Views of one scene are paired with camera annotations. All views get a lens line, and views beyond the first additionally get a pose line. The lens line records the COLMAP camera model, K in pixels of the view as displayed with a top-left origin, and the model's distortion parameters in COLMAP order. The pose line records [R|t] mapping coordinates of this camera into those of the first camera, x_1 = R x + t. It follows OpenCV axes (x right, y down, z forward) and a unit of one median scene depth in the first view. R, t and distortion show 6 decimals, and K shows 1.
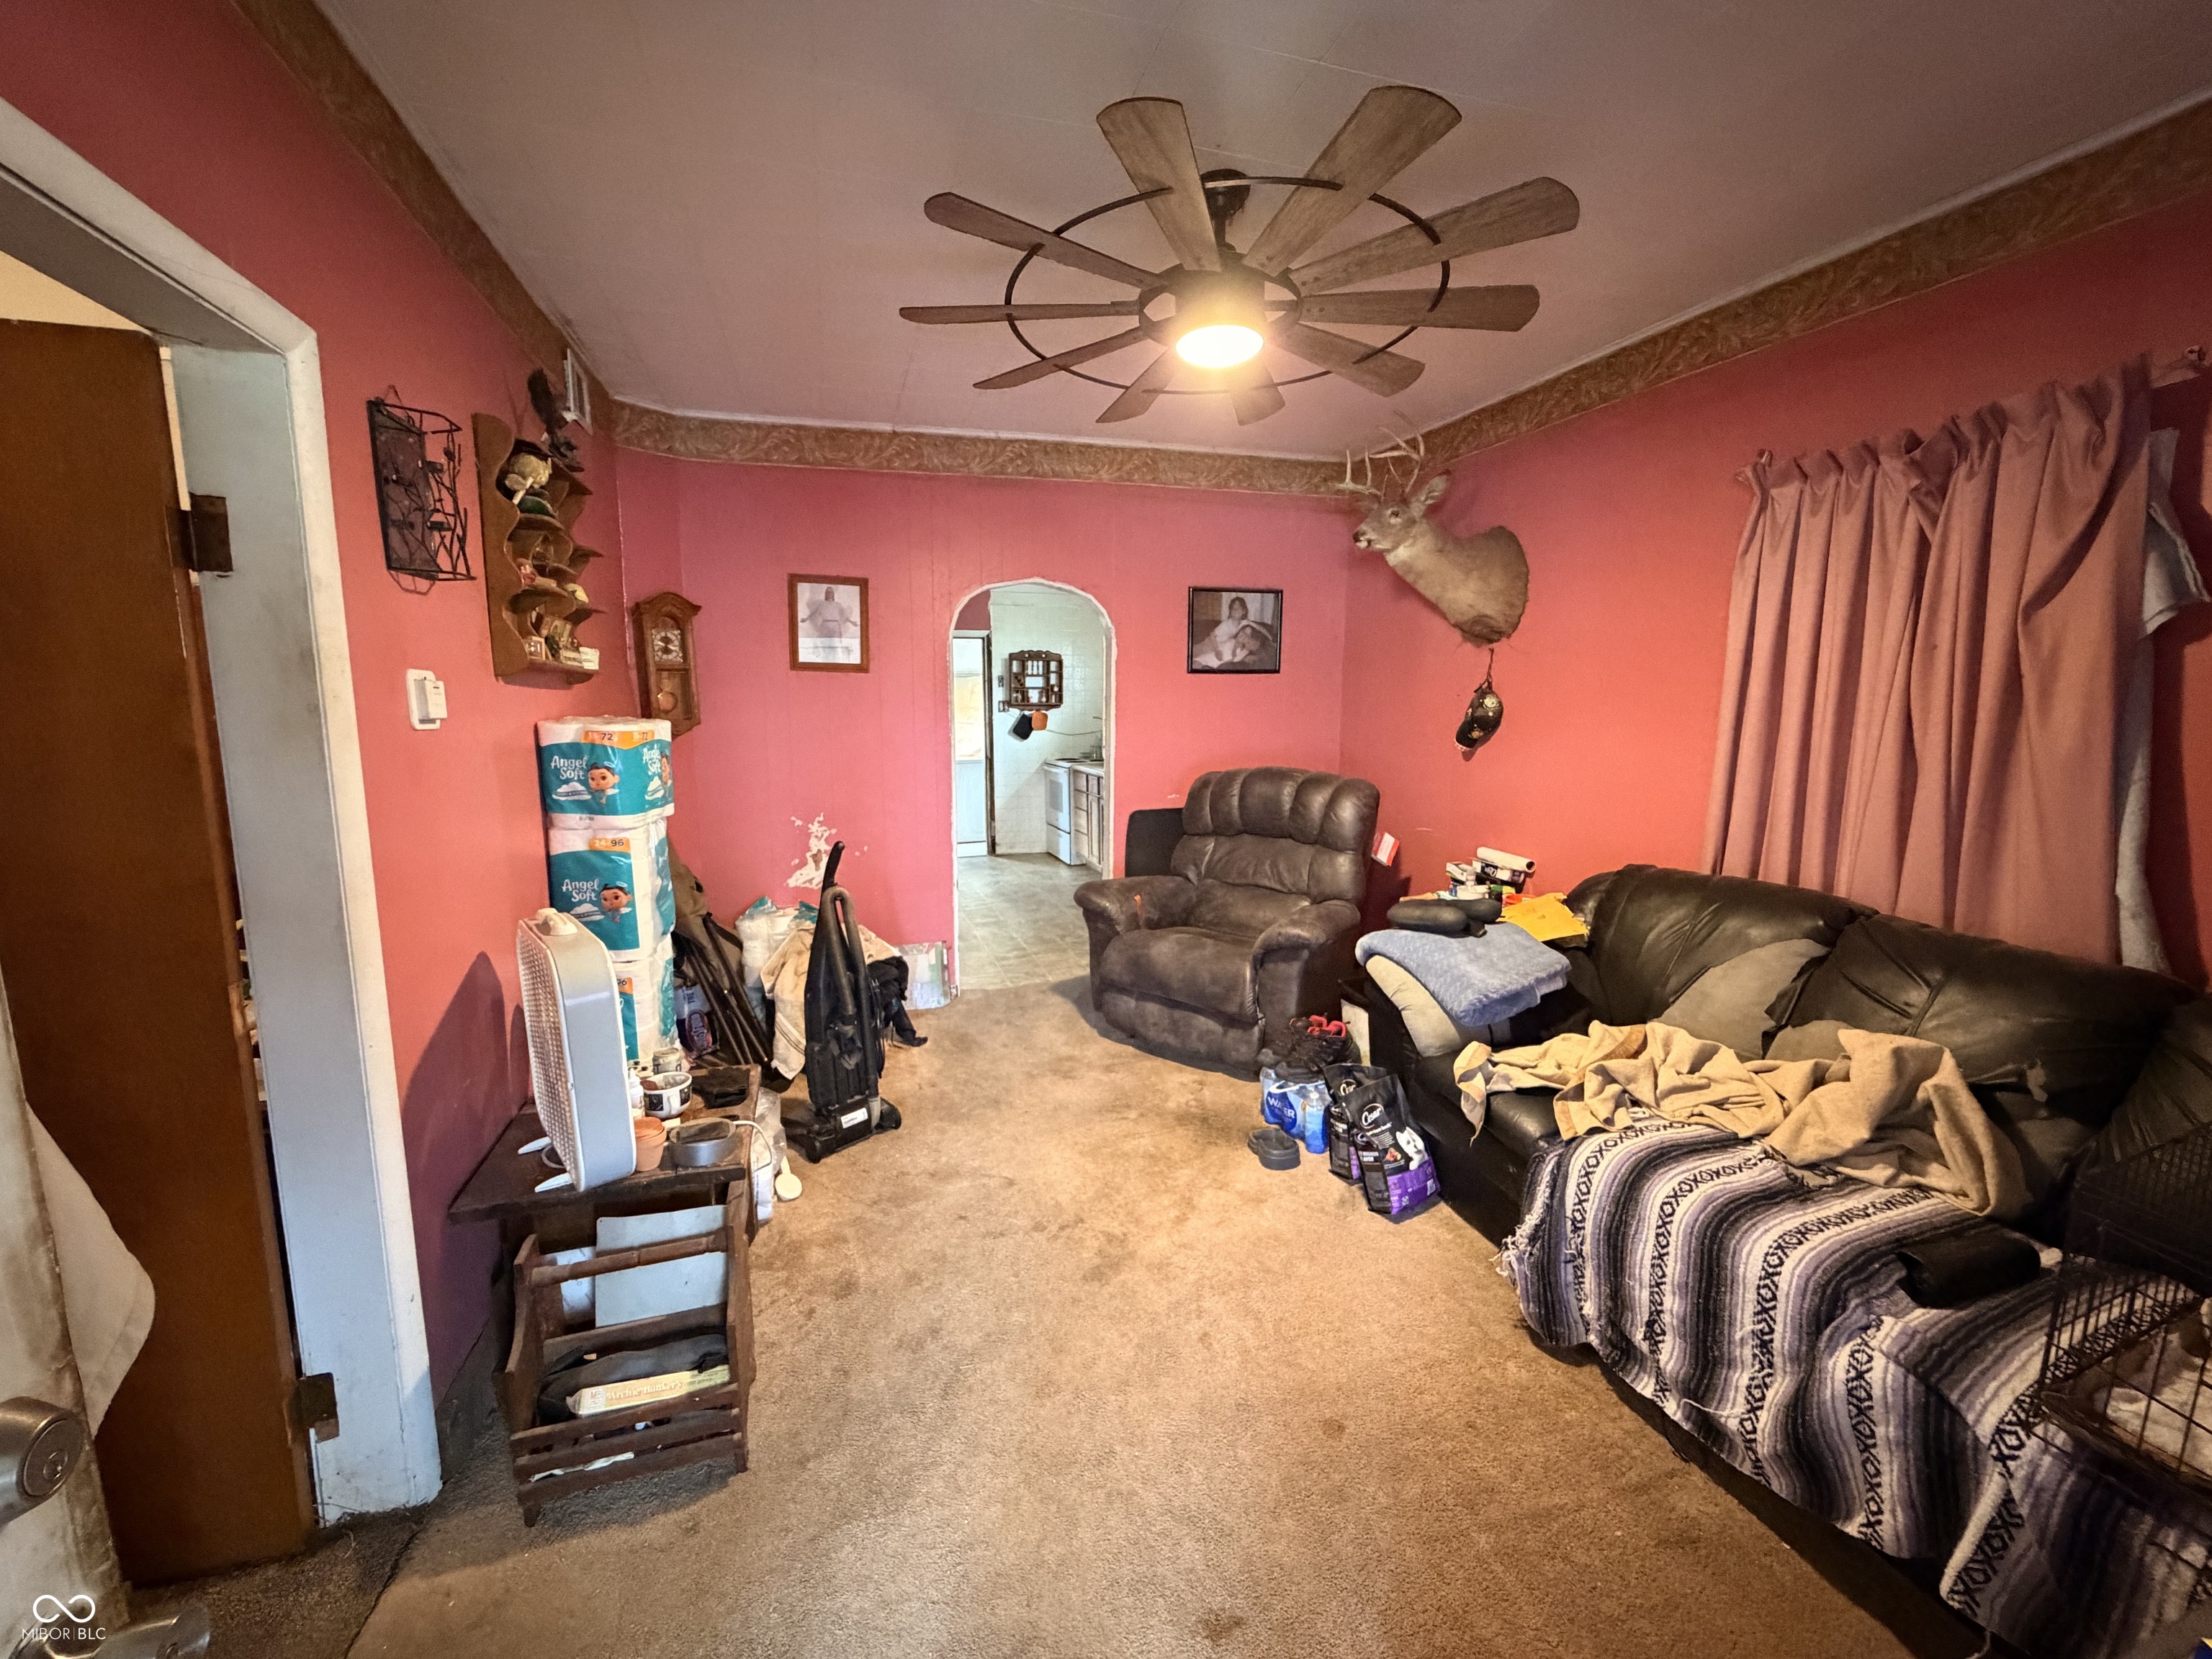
lens RADIAL K [[881.6, 0, 1114.0], [0, 881.6, 826.1], [0, 0, 1]] dist [-0.009179, 0.000345]
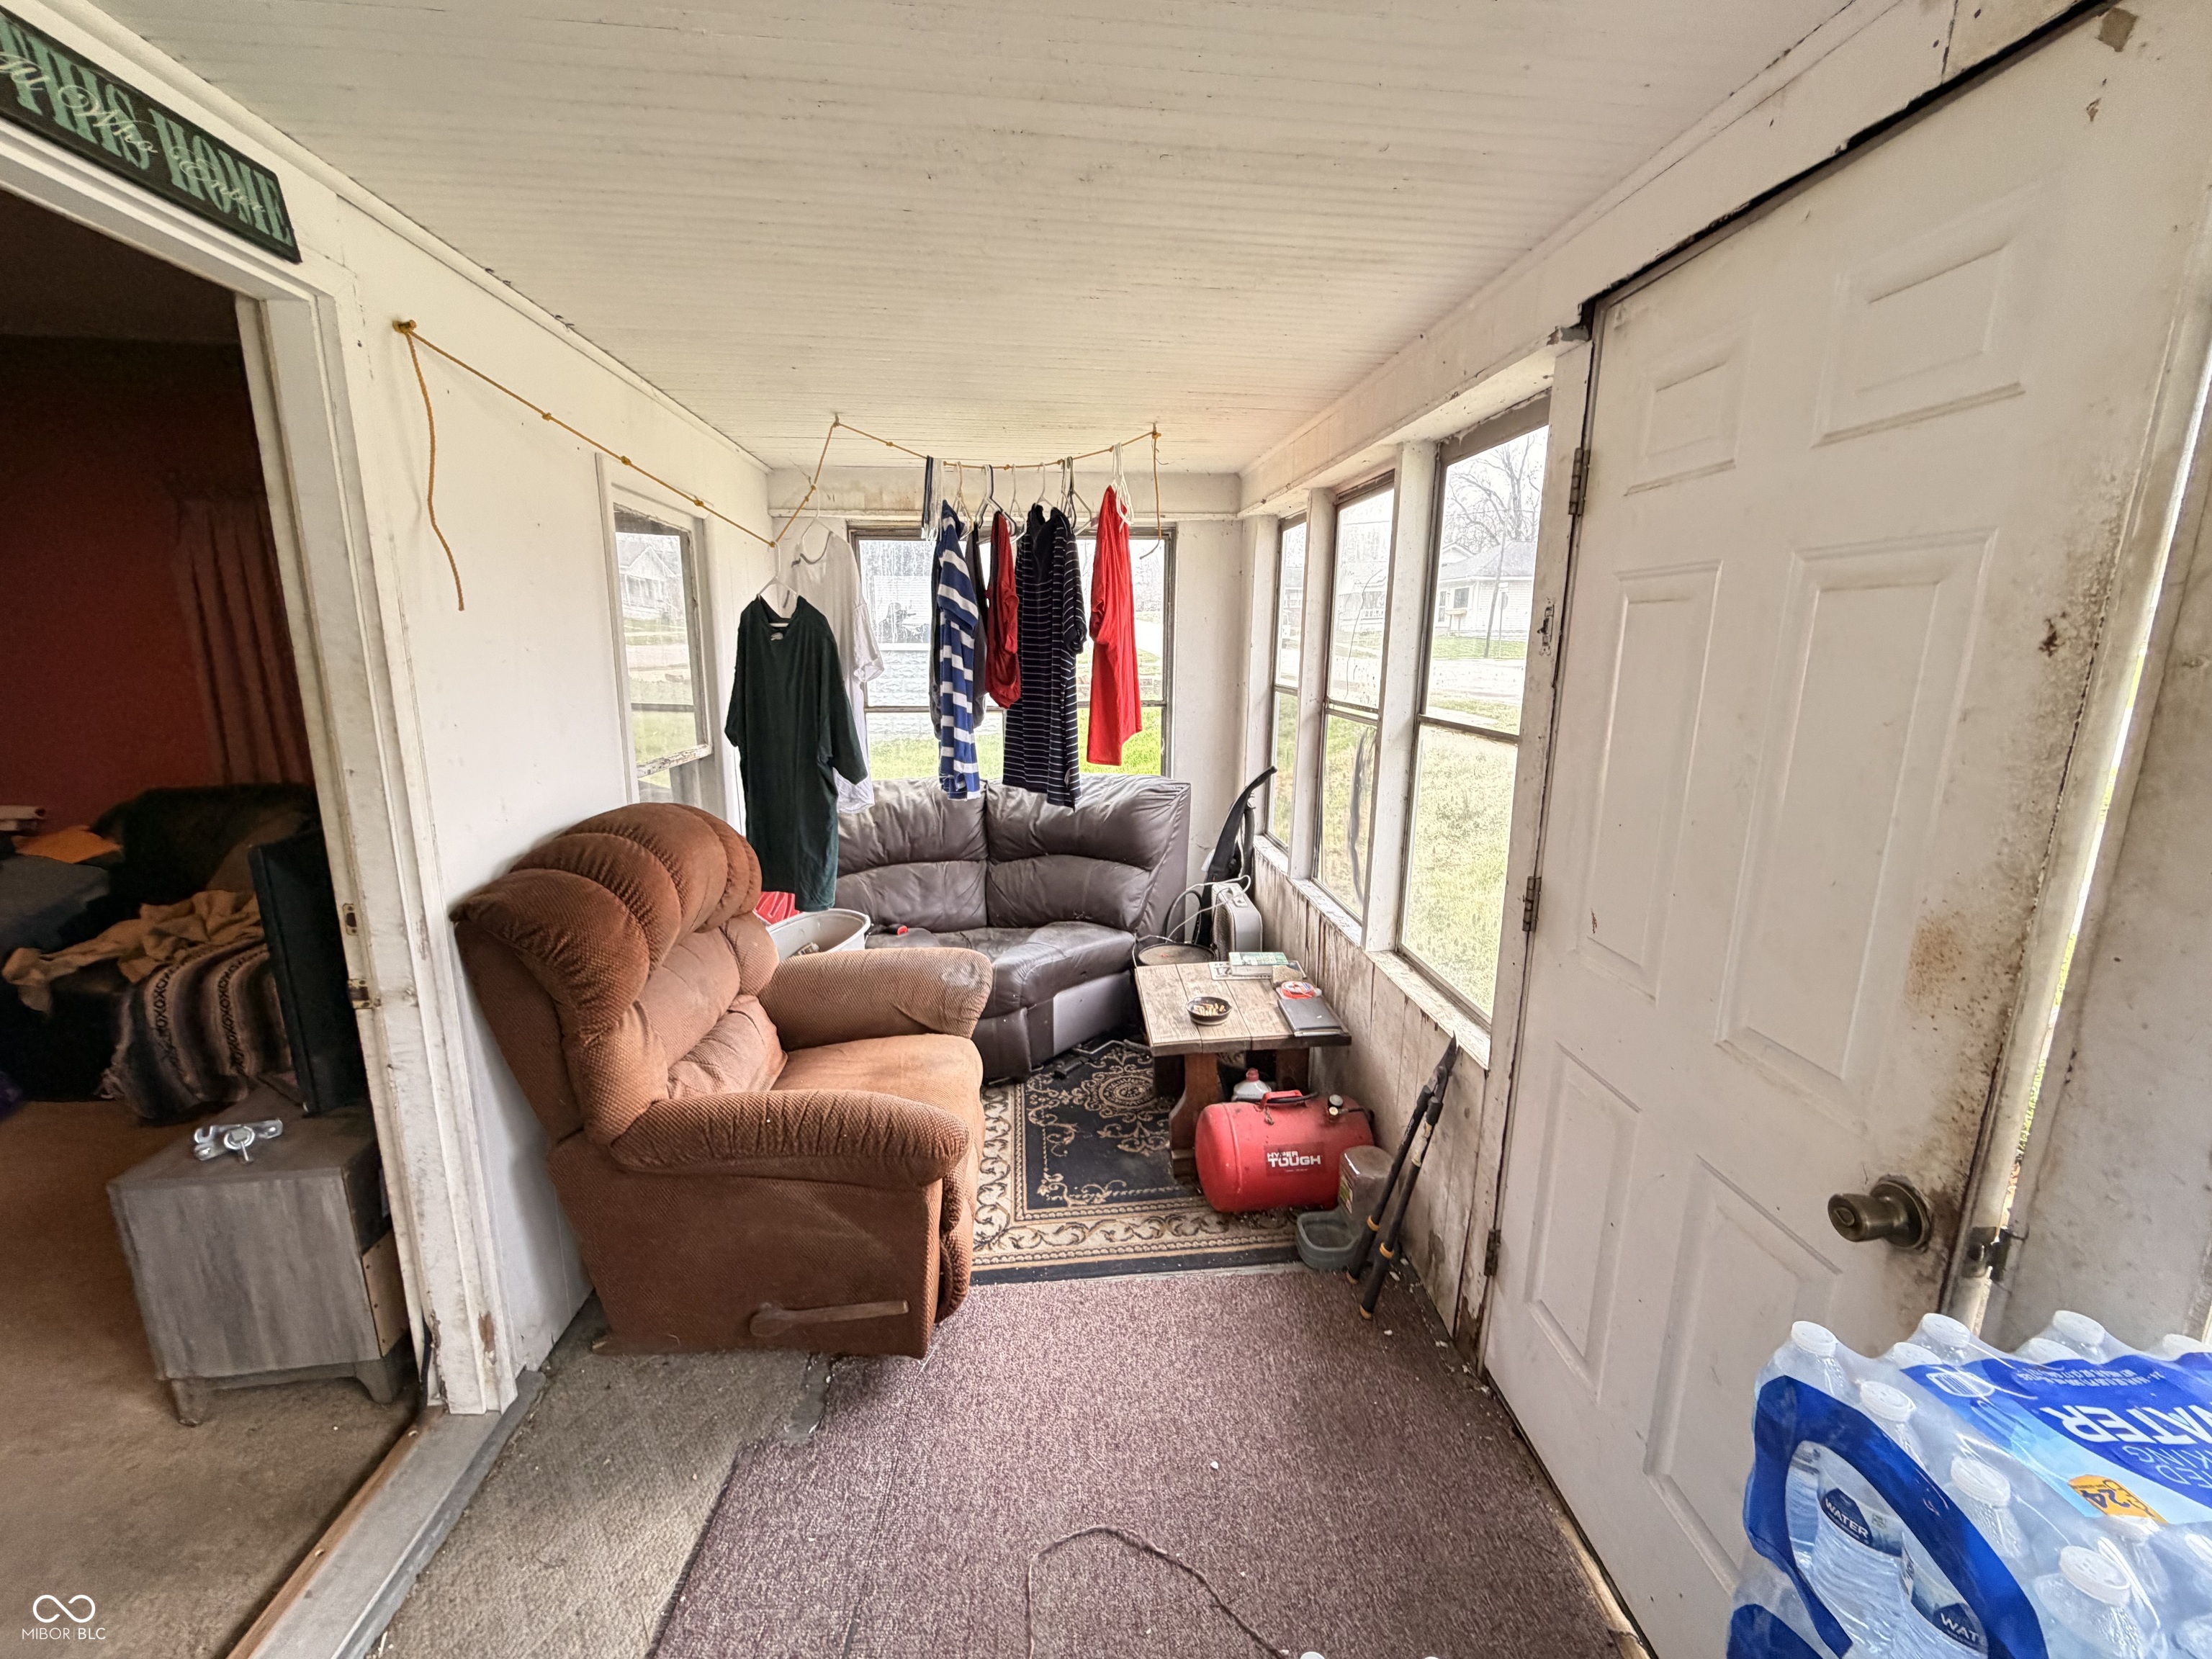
lens RADIAL K [[881.6, 0, 1114.7], [0, 881.6, 819.6], [0, 0, 1]] dist [-0.009179, 0.000345]
pose [[0.225092, -0.201317, 0.953313, -0.382556], [0.126341, 0.976192, 0.176317, 0.057153], [-0.966112, 0.080755, 0.245168, -0.818929]]
